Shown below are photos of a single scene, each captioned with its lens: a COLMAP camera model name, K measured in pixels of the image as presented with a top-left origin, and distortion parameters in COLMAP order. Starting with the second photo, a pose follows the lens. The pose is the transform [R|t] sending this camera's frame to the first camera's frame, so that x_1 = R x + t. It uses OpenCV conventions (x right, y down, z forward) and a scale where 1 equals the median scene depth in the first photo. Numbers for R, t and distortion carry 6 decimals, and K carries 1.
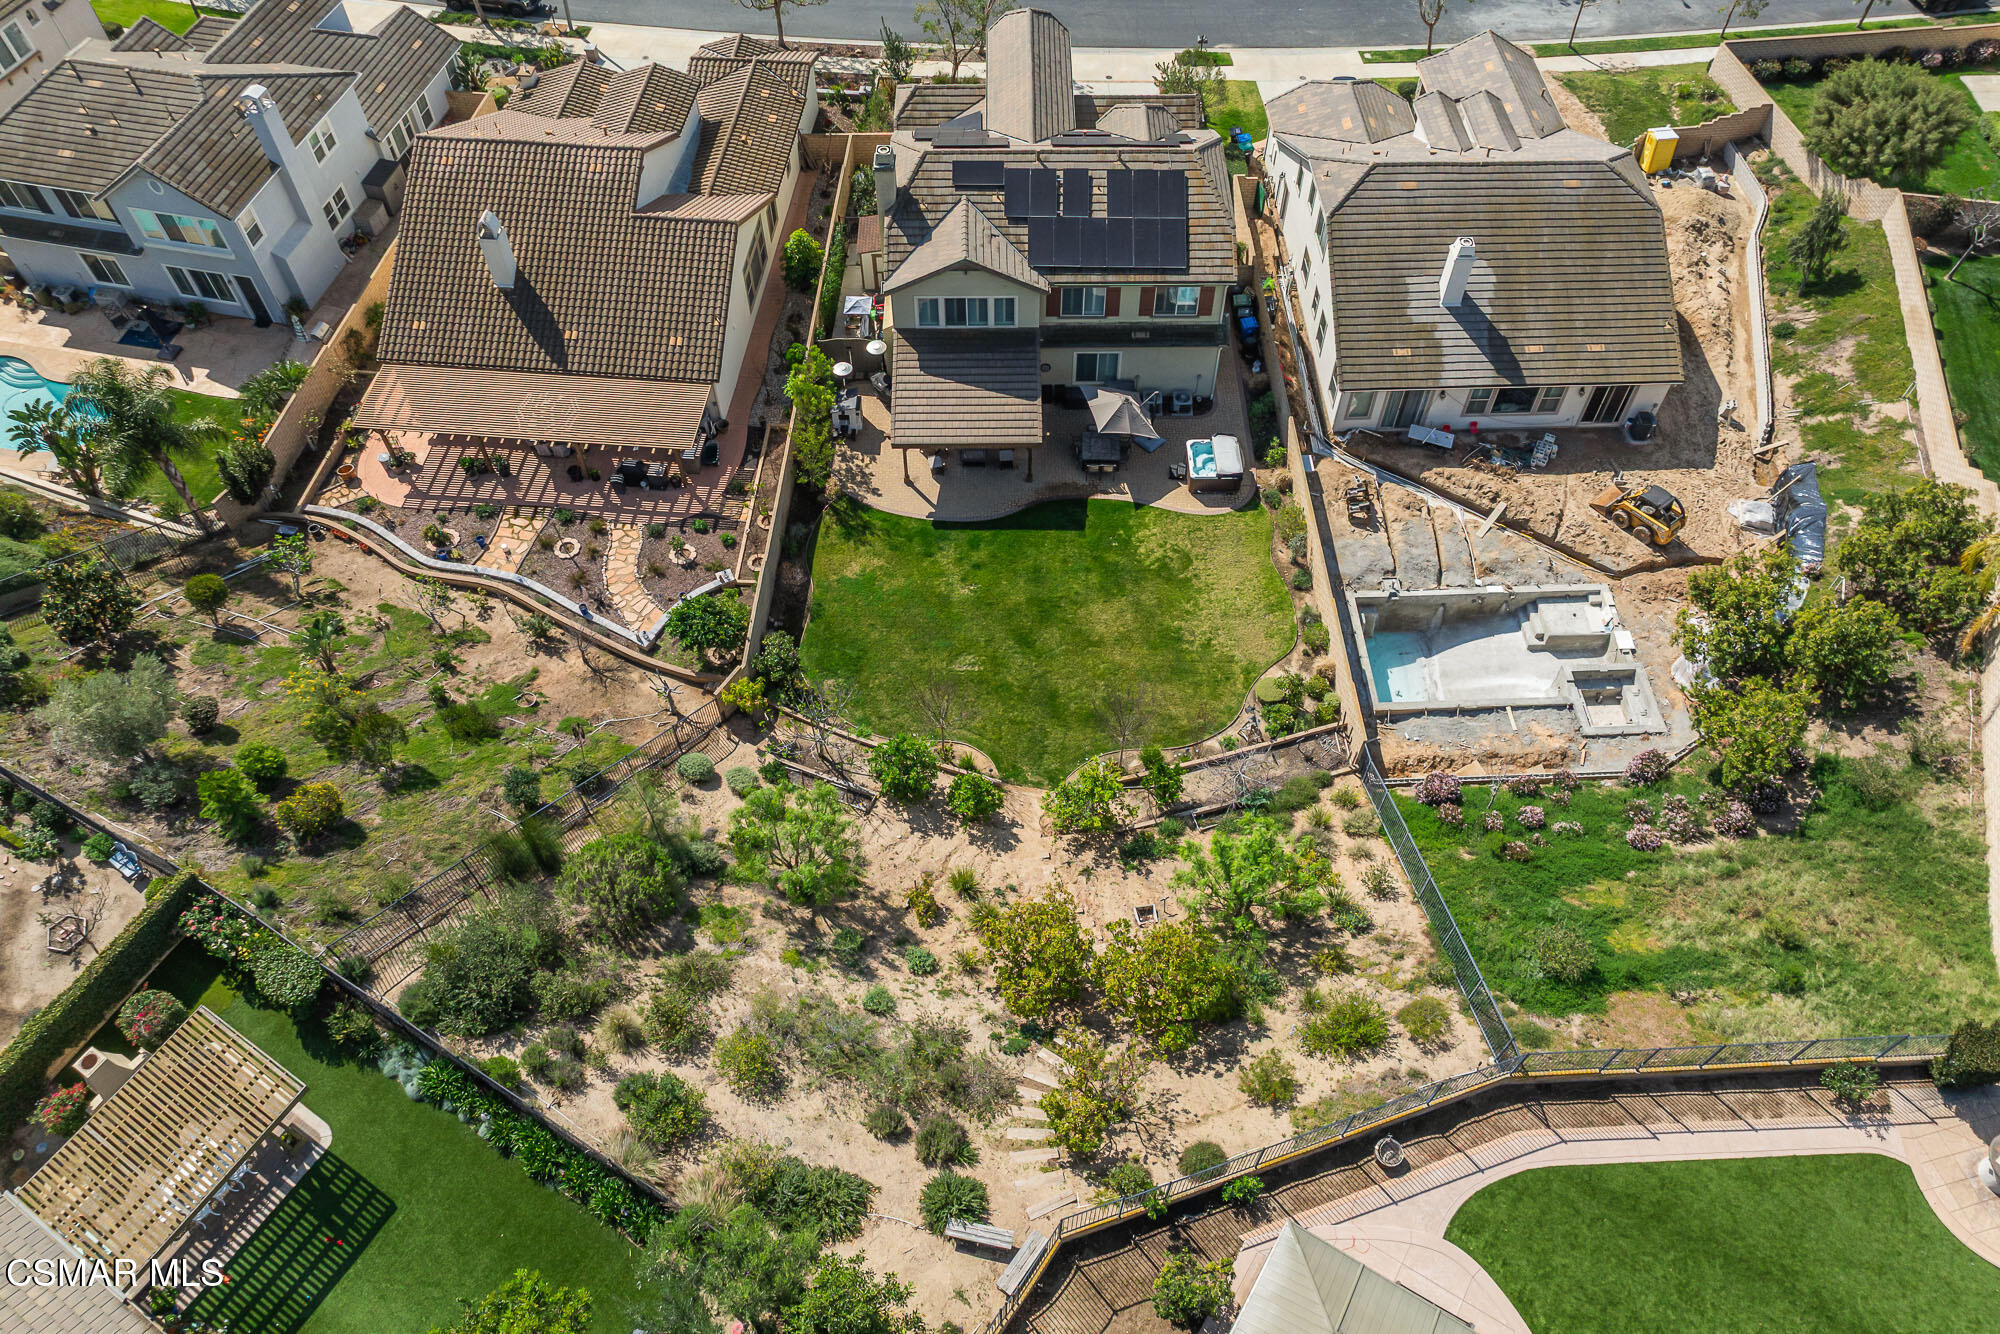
lens RADIAL K [[1396.8, 0, 1004.2], [0, 1396.8, 662.3], [0, 0, 1]] dist [-0.039790, 0.008524]
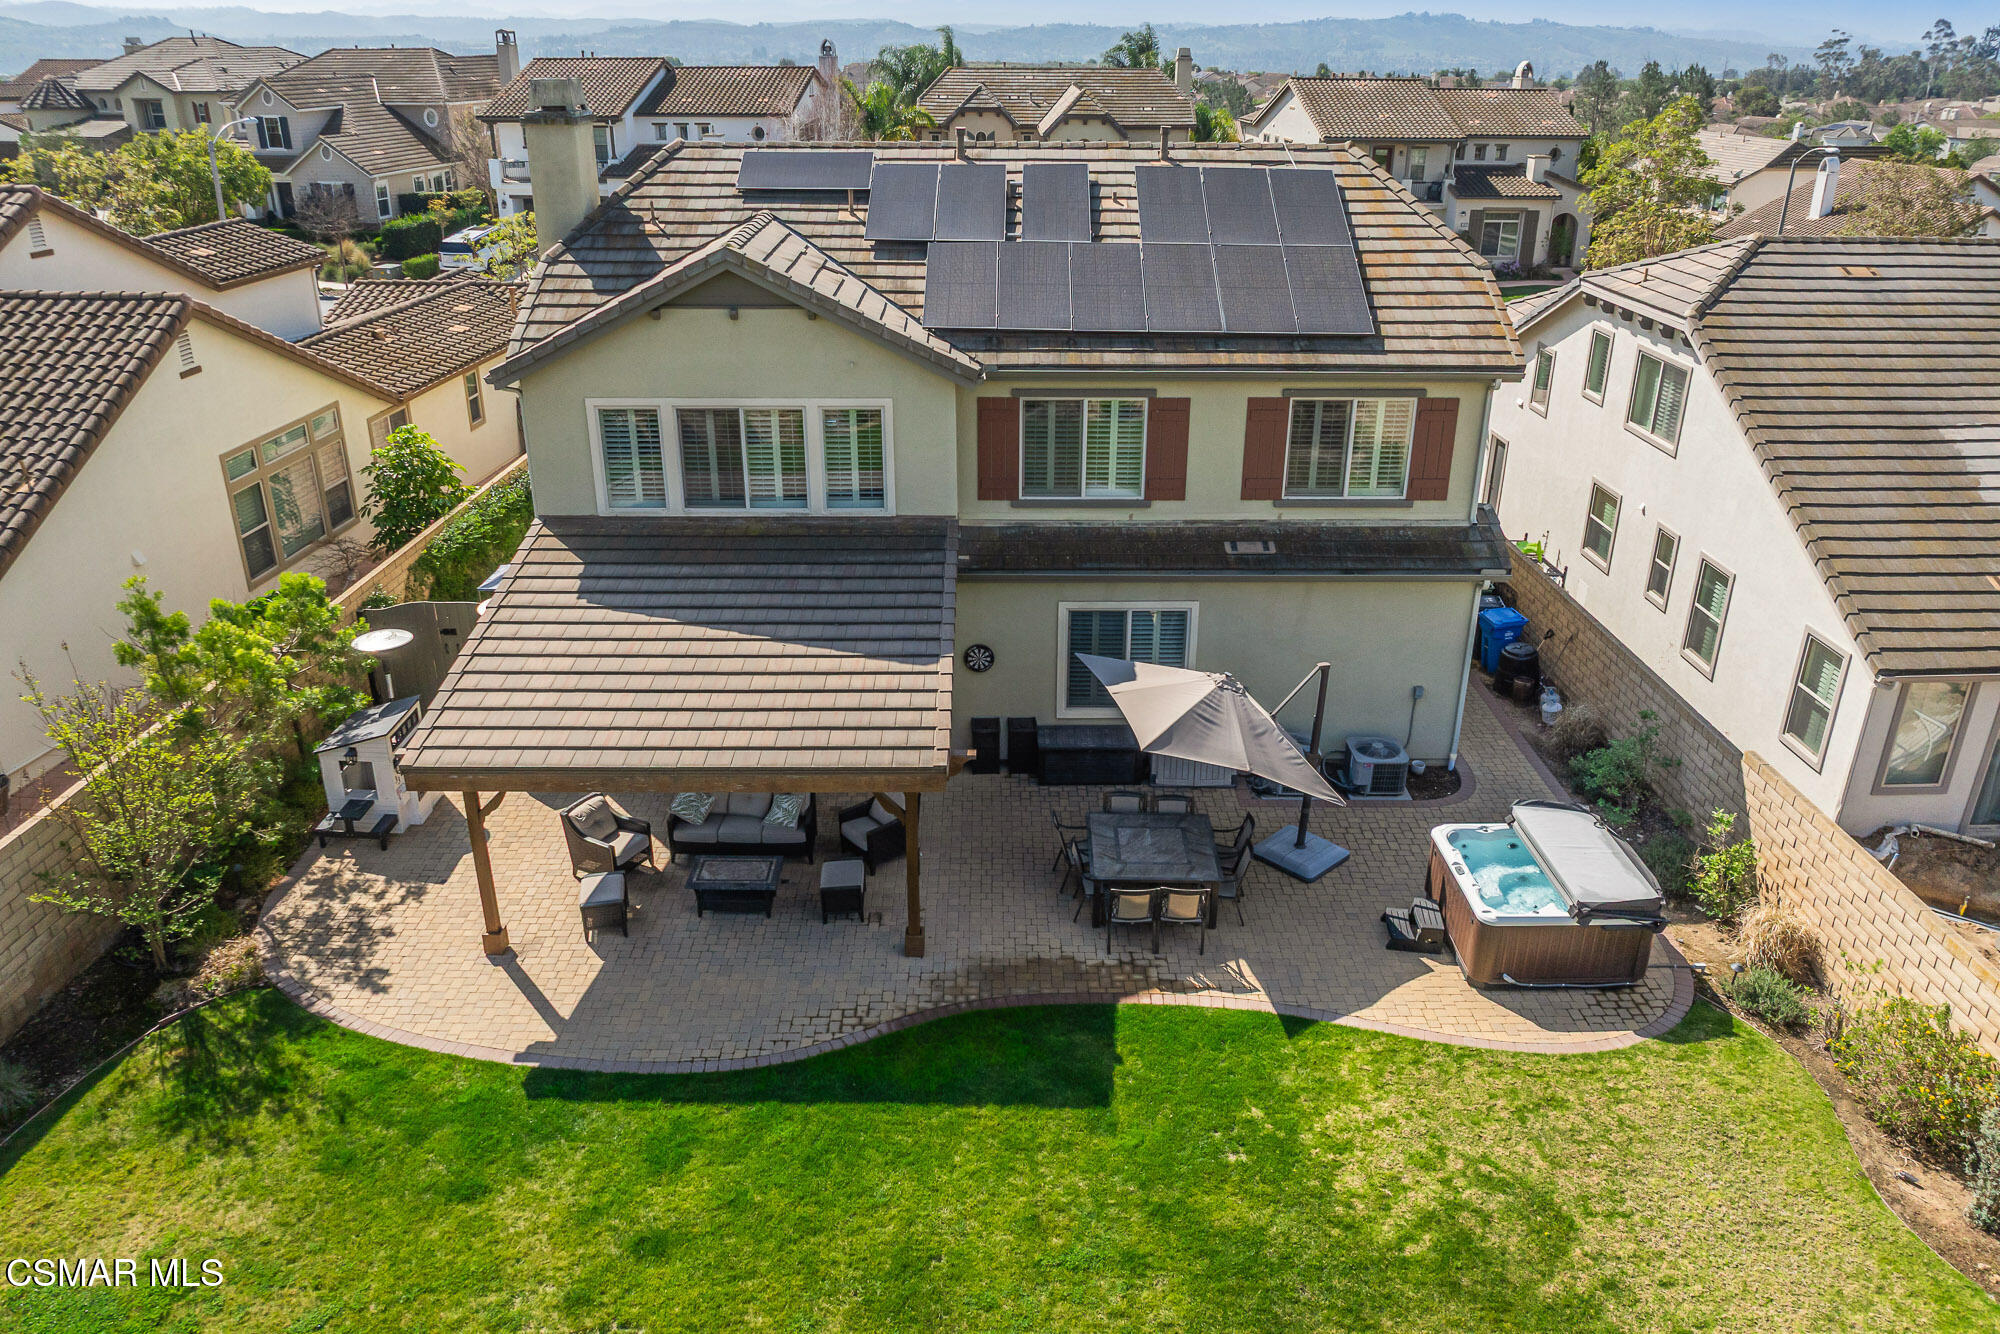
lens RADIAL K [[1396.8, 0, 1004.2], [0, 1396.8, 662.3], [0, 0, 1]] dist [-0.039790, 0.008524]
pose [[0.999964, 0.006413, 0.005508, 0.035666], [-0.002674, 0.858065, -0.513534, -0.033027], [-0.008020, 0.513501, 0.858052, 0.732862]]
